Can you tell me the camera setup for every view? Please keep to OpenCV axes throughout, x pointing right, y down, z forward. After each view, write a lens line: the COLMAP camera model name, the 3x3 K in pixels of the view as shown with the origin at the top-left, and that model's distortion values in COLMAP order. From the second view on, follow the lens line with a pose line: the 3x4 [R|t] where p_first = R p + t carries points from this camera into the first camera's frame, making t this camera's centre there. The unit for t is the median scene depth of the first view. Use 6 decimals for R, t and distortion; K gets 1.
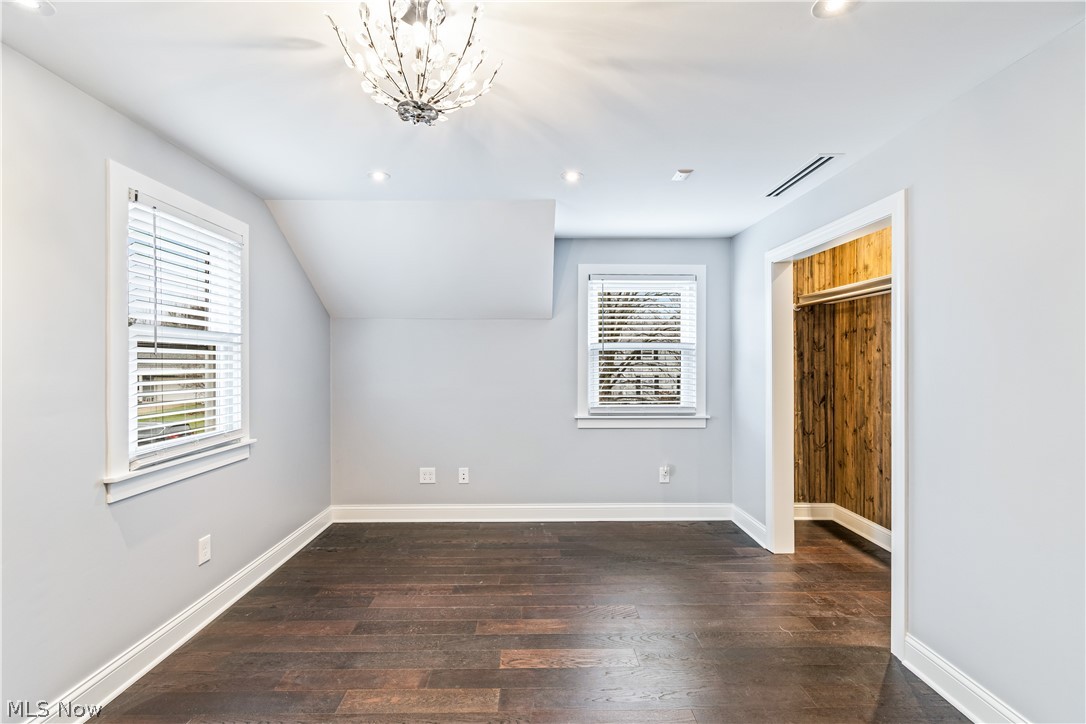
lens RADIAL K [[485.8, 0, 552.1], [0, 485.8, 363.5], [0, 0, 1]] dist [0.004045, -0.000893]
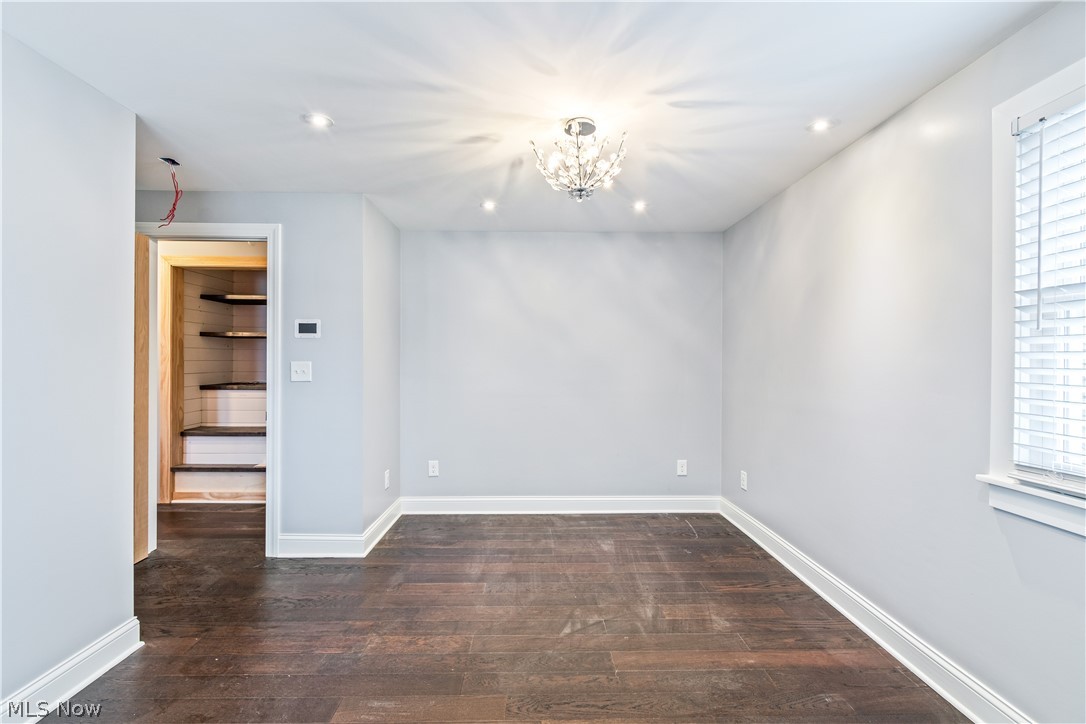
lens RADIAL K [[485.8, 0, 544.4], [0, 485.8, 363.2], [0, 0, 1]] dist [0.004045, -0.000893]
pose [[-0.999997, -0.000326, 0.002368, -0.105830], [-0.000310, 0.999979, 0.006547, 0.024515], [-0.002370, 0.006546, -0.999976, 1.714902]]
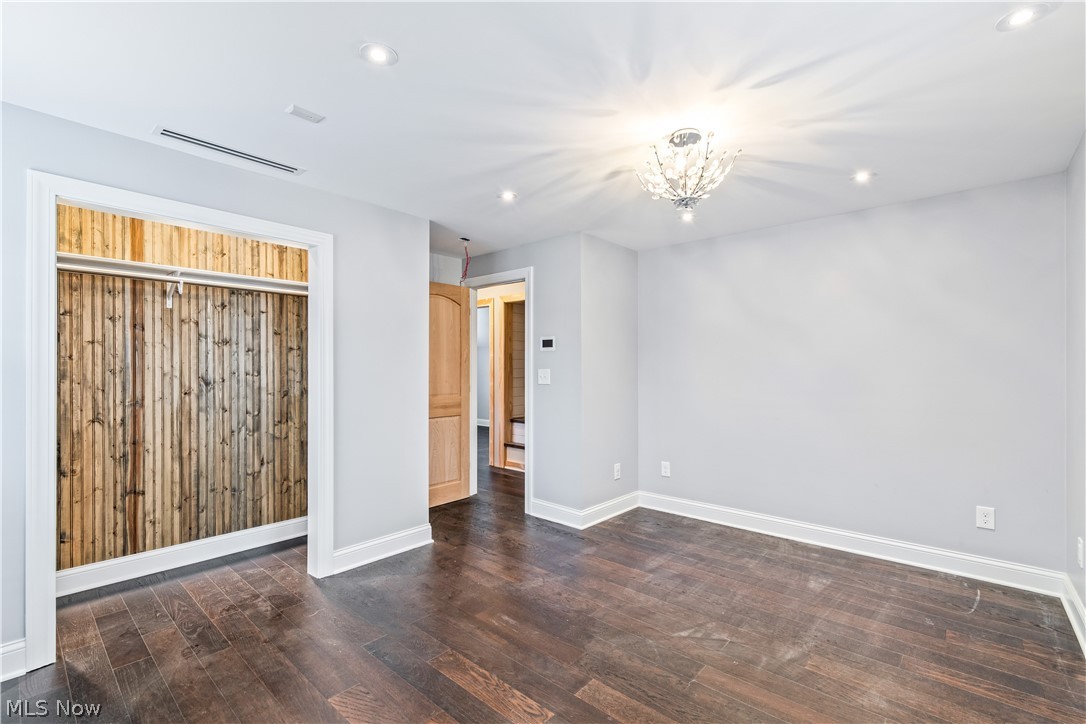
lens RADIAL K [[485.8, 0, 533.6], [0, 485.8, 366.5], [0, 0, 1]] dist [0.004045, -0.000893]
pose [[-0.720152, 0.005205, 0.693797, -0.681589], [0.002571, 0.999985, -0.004833, 0.028822], [-0.693812, -0.001697, -0.720154, 1.661547]]
